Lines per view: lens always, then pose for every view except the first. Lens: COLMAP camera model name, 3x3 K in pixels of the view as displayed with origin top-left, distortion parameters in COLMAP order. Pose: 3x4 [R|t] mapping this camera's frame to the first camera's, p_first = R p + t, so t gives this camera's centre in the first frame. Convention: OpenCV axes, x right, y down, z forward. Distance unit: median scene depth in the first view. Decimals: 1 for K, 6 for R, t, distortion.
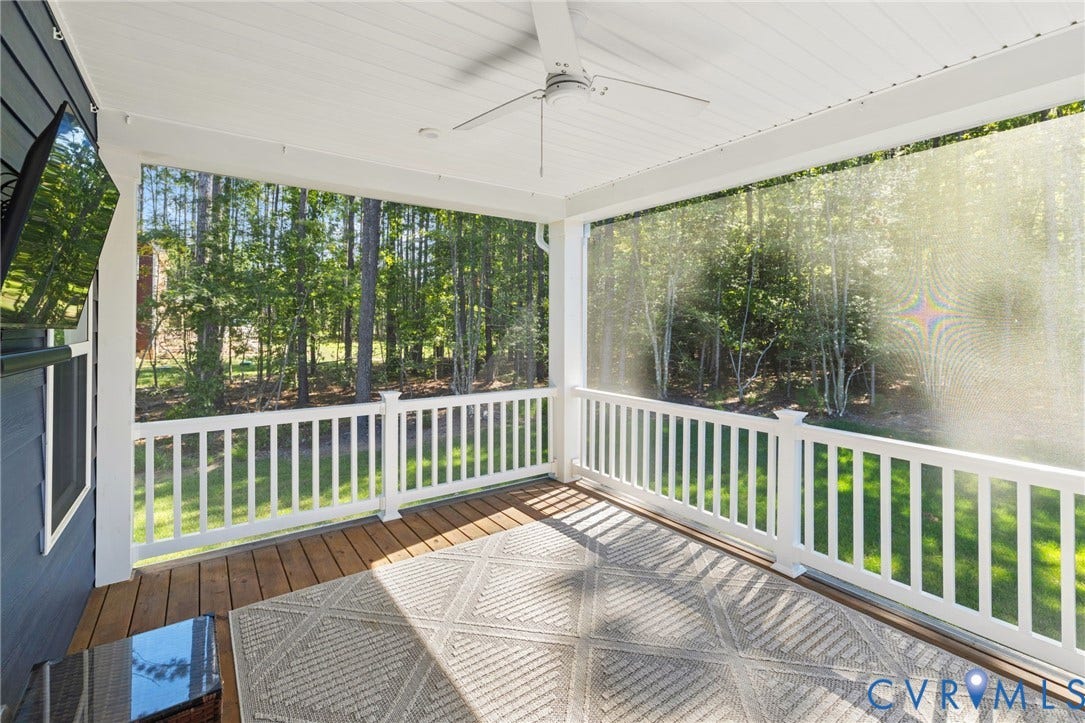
lens RADIAL K [[480.7, 0, 543.1], [0, 480.7, 322.7], [0, 0, 1]] dist [-0.000908, 0.000007]
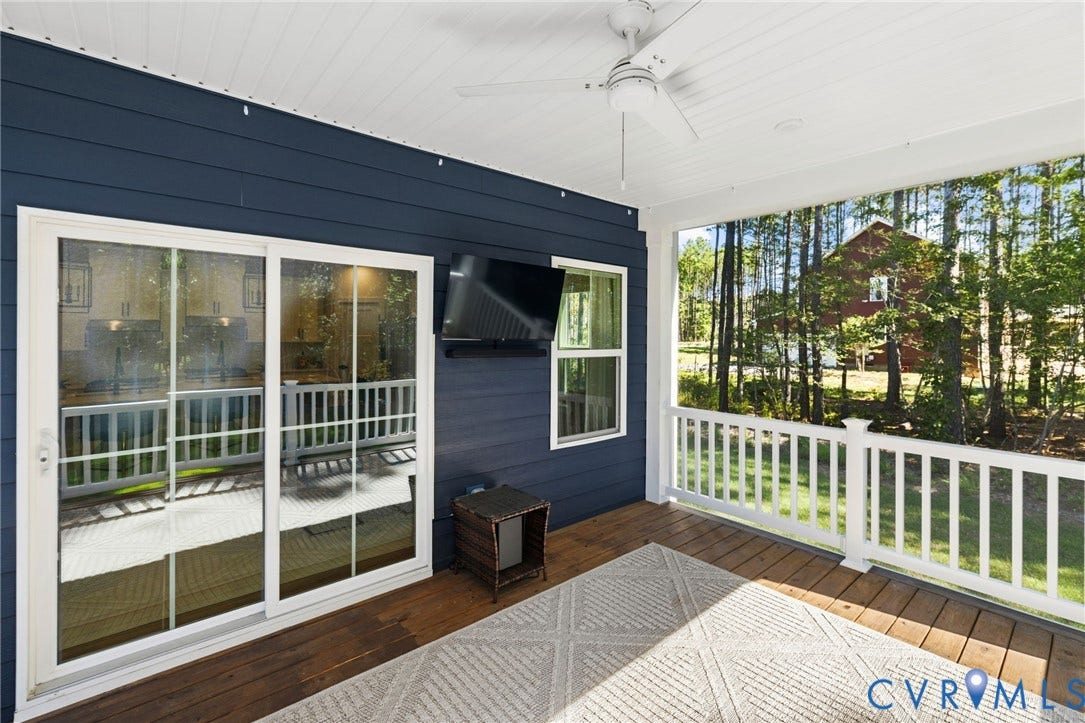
lens RADIAL K [[459.4, 0, 542.8], [0, 459.4, 345.7], [0, 0, 1]] dist [0.000289, 0.000144]
pose [[0.069965, -0.003596, -0.997543, 0.507396], [-0.000849, 0.999993, -0.003664, 0.017270], [0.997549, 0.001103, 0.069962, 0.428537]]
